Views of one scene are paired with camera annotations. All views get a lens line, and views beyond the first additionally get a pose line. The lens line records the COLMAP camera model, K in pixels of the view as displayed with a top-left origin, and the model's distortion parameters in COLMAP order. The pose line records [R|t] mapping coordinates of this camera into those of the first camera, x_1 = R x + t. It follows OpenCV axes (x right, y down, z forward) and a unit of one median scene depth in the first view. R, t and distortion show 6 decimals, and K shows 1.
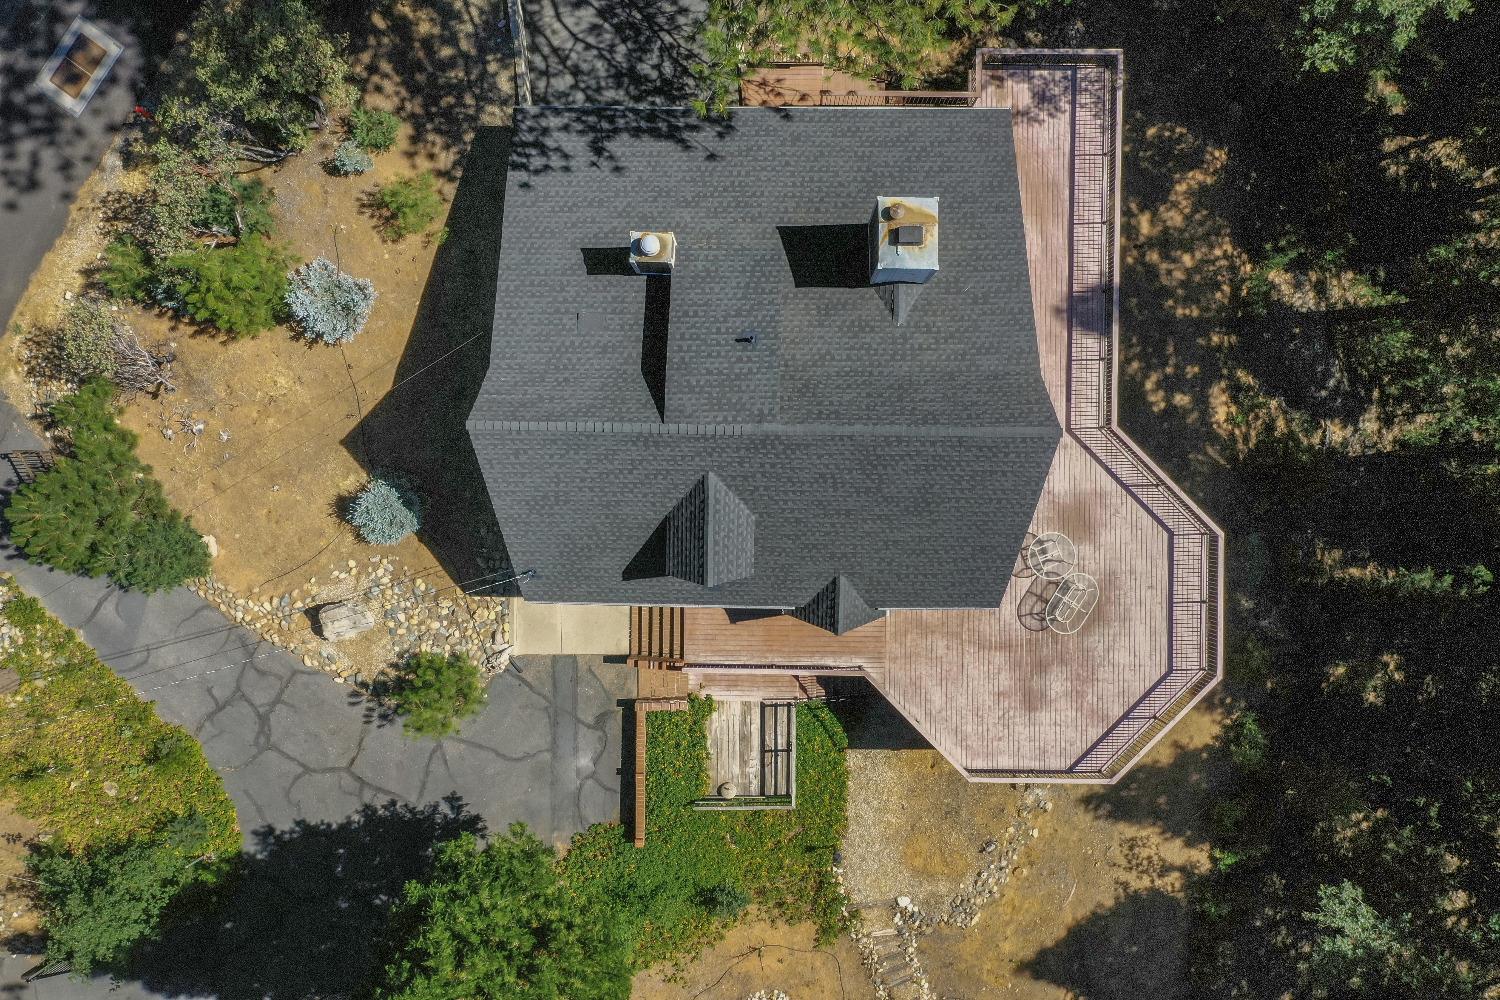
lens RADIAL K [[1176.9, 0, 751.4], [0, 1176.9, 517.9], [0, 0, 1]] dist [0.000578, 0.005571]
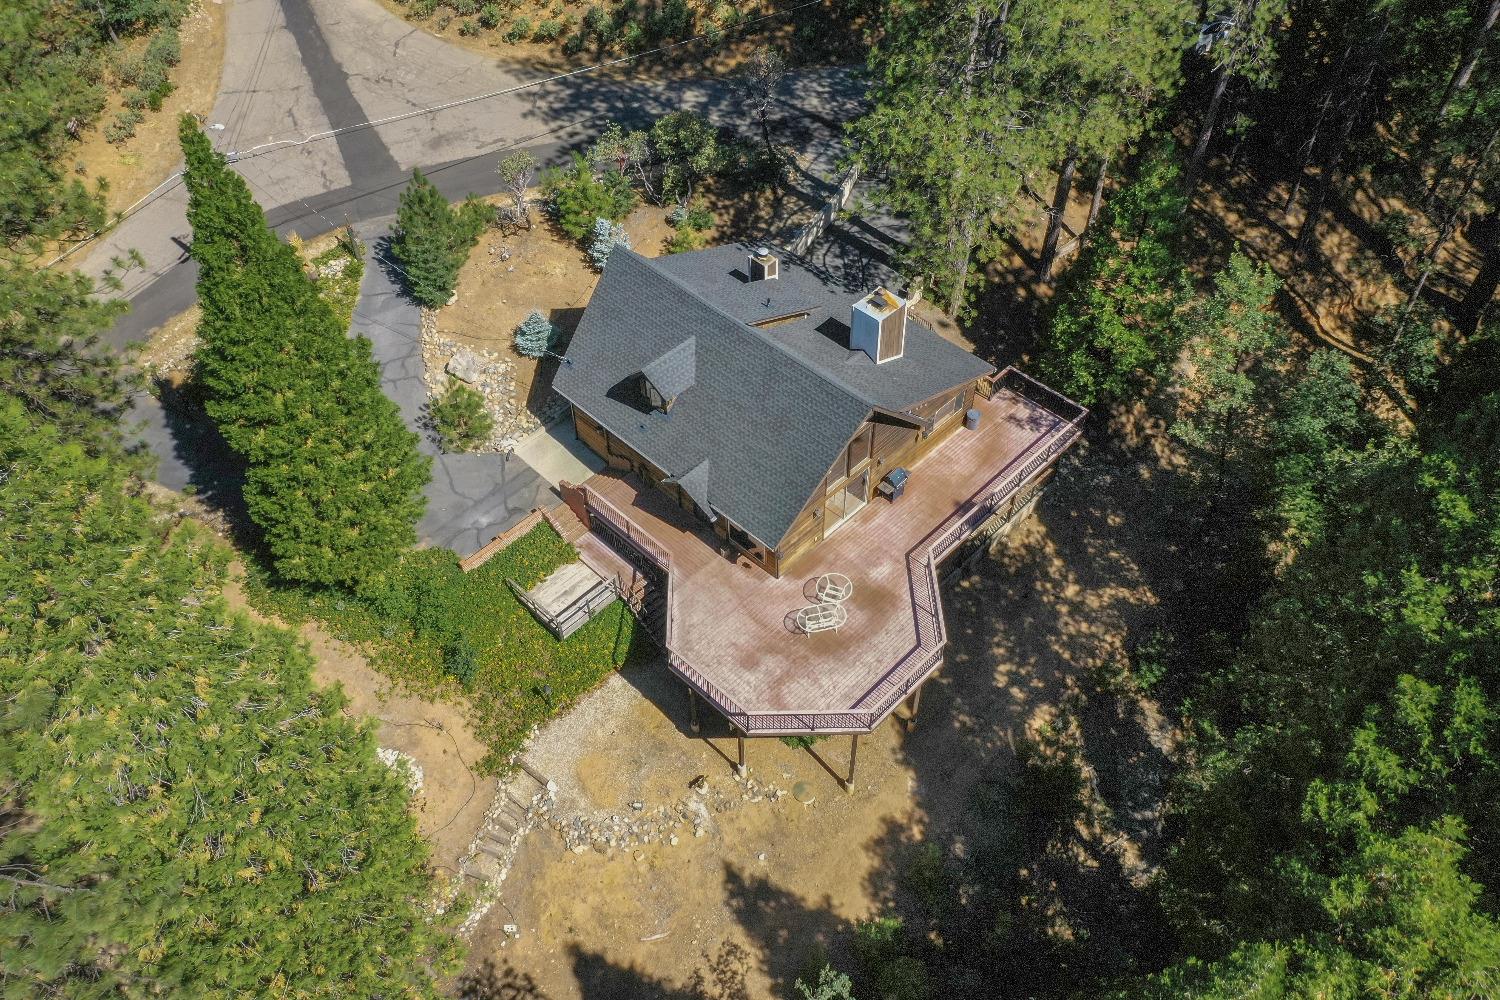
lens RADIAL K [[1176.9, 0, 751.4], [0, 1176.9, 517.9], [0, 0, 1]] dist [0.000578, 0.005571]
pose [[0.720838, 0.524301, -0.453322, 0.629376], [-0.693077, 0.539574, -0.478021, 0.577389], [-0.006026, 0.658763, 0.752326, -0.032913]]
